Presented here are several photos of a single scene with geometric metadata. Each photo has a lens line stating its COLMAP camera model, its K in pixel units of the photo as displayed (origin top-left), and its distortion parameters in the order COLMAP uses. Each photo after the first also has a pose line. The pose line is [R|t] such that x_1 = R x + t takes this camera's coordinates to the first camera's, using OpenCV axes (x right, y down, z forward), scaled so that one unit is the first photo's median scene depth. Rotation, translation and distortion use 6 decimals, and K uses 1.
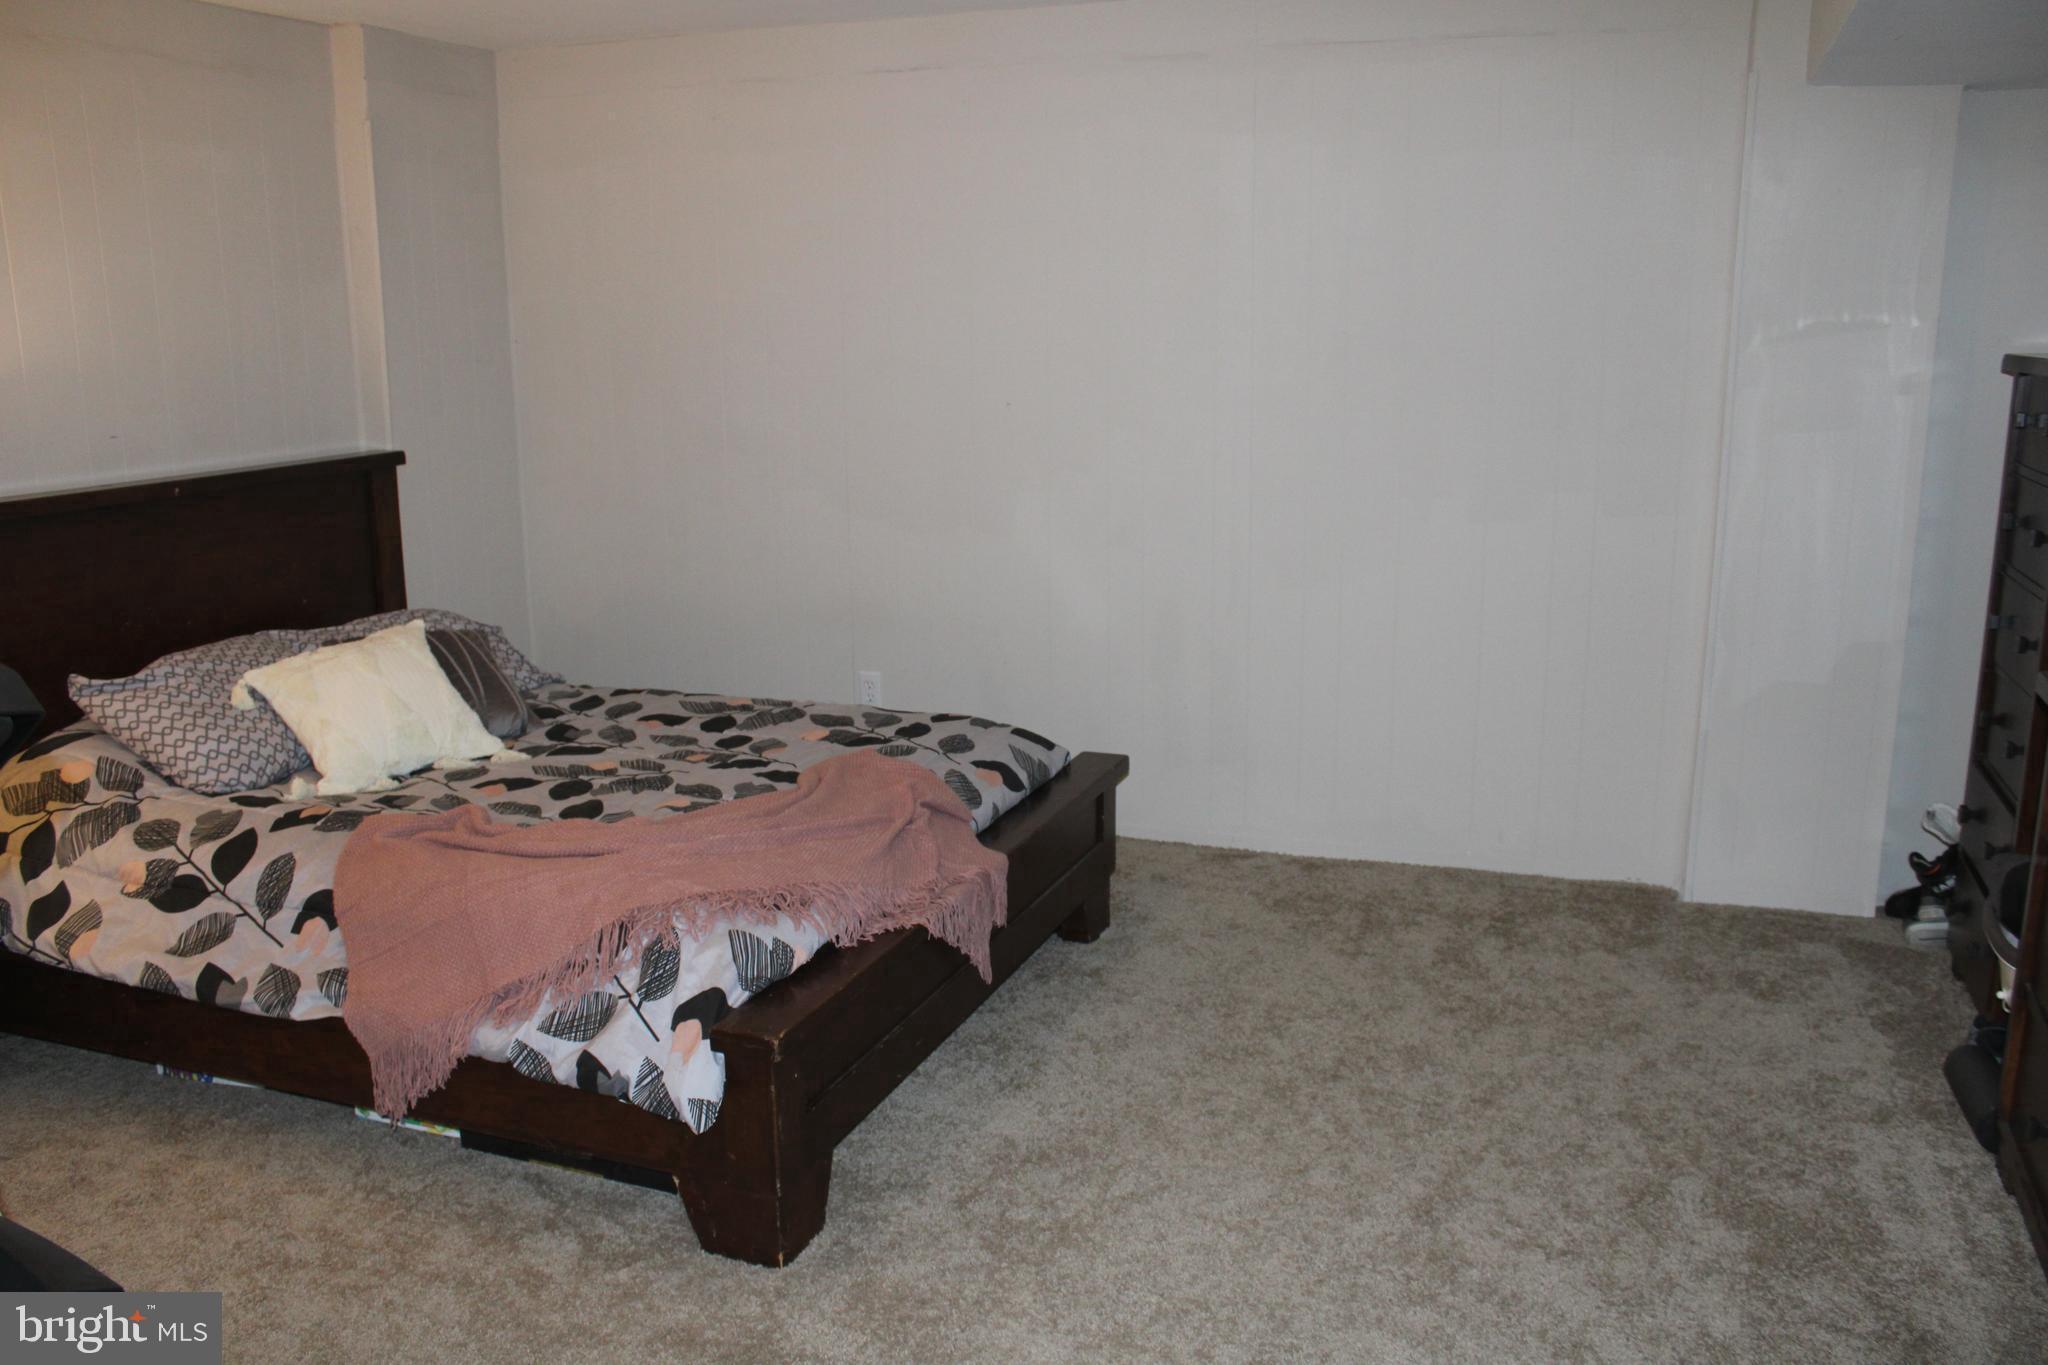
lens RADIAL K [[1721.6, 0, 1026.6], [0, 1721.6, 686.6], [0, 0, 1]] dist [-0.132474, 0.106179]
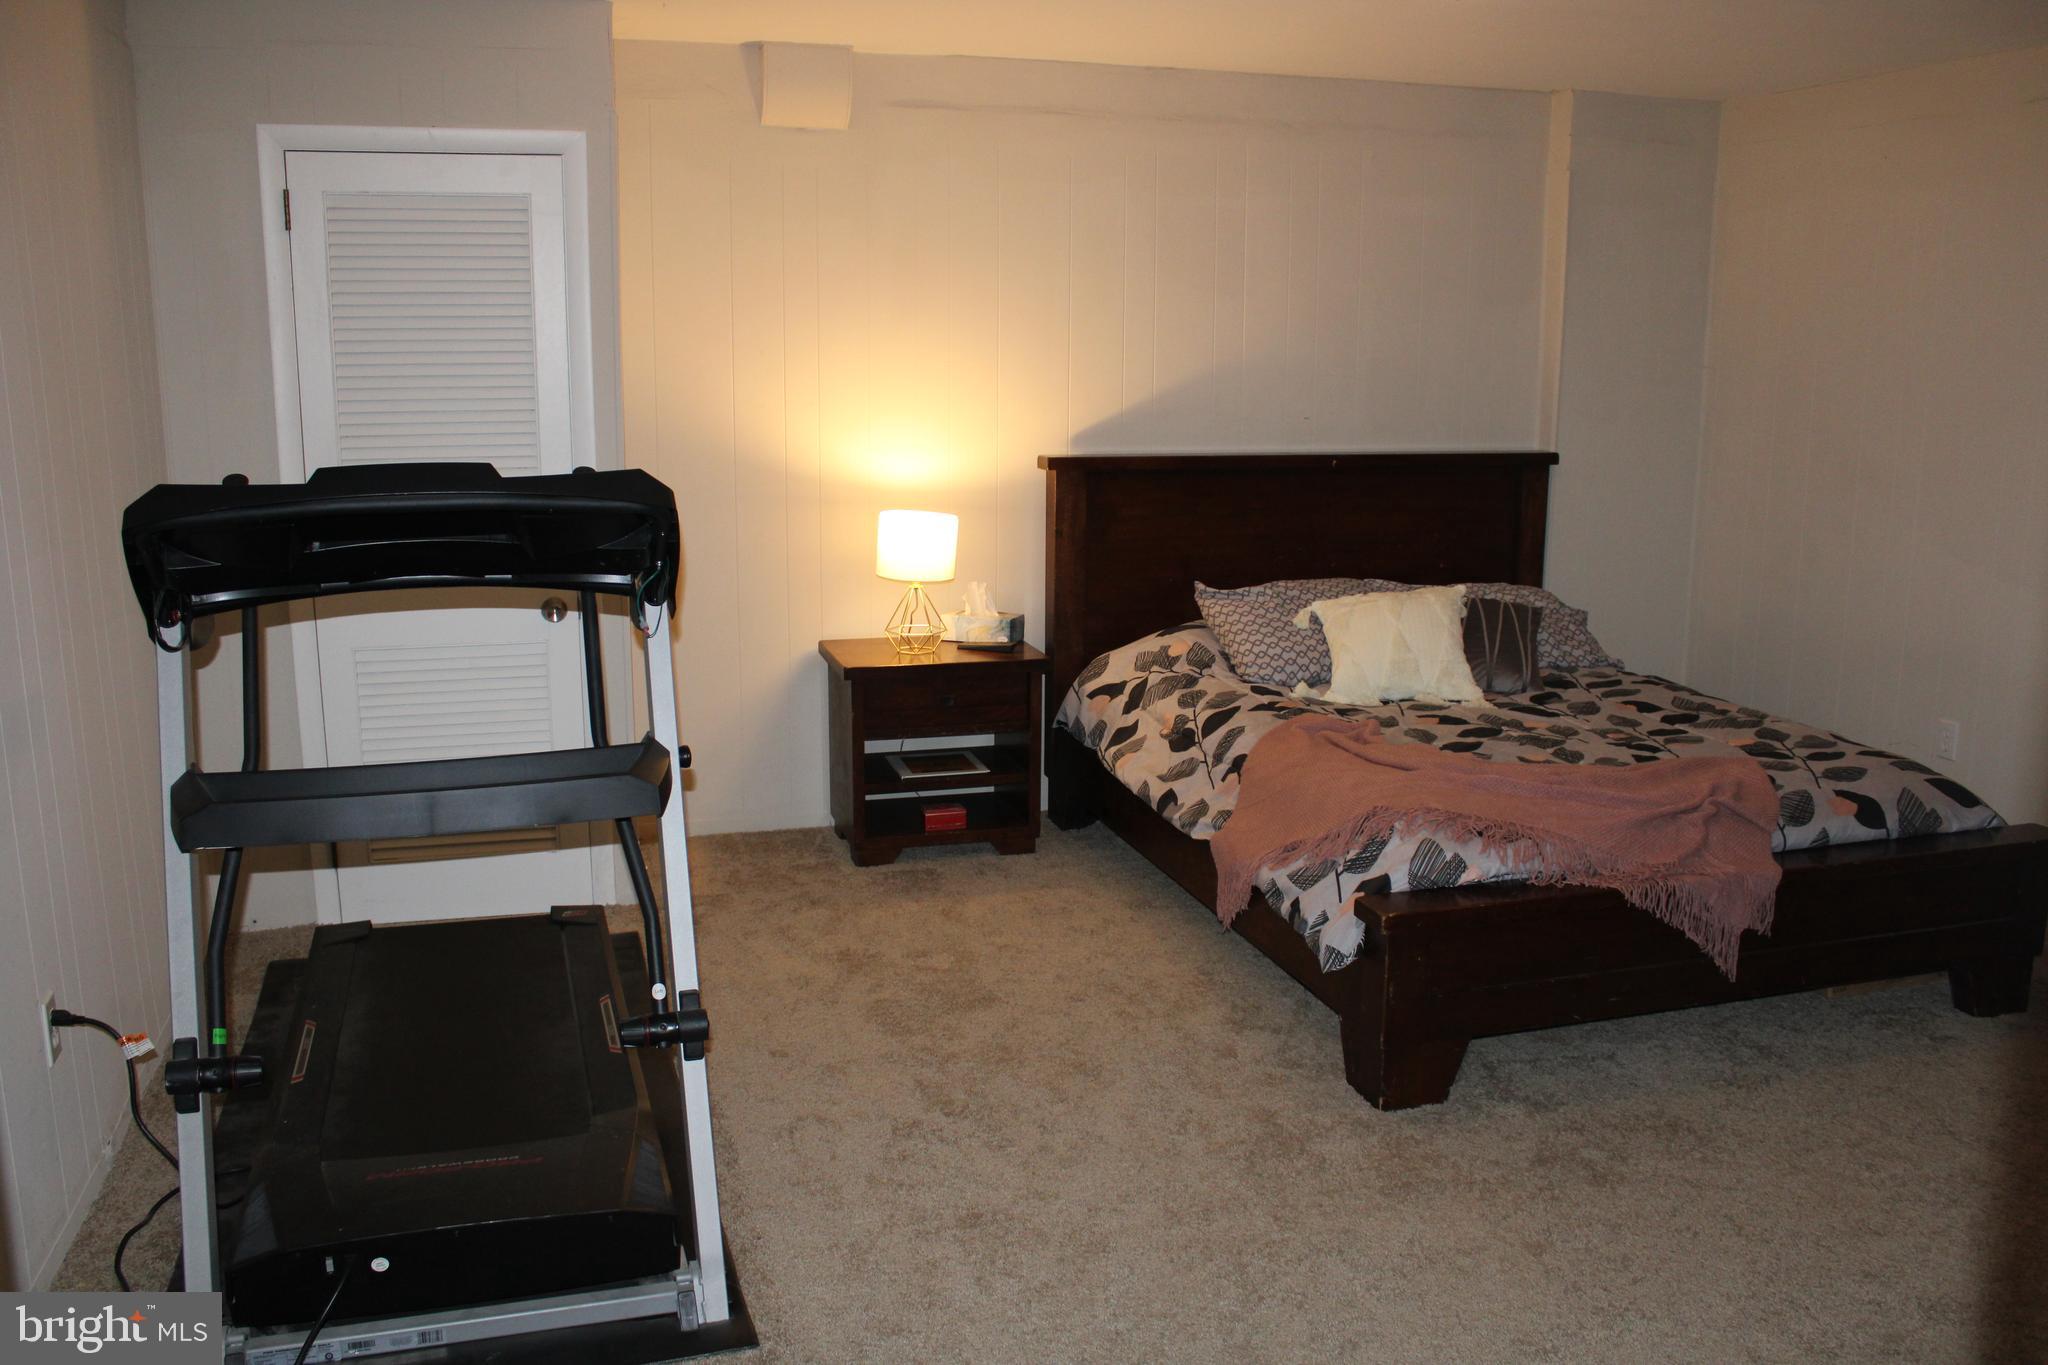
lens RADIAL K [[1721.6, 0, 1013.0], [0, 1721.6, 680.1], [0, 0, 1]] dist [-0.132474, 0.106179]
pose [[0.607381, 0.172186, -0.775526, 0.512805], [-0.185677, 0.979958, 0.072156, -0.001867], [0.772407, 0.100171, 0.627179, -0.008247]]
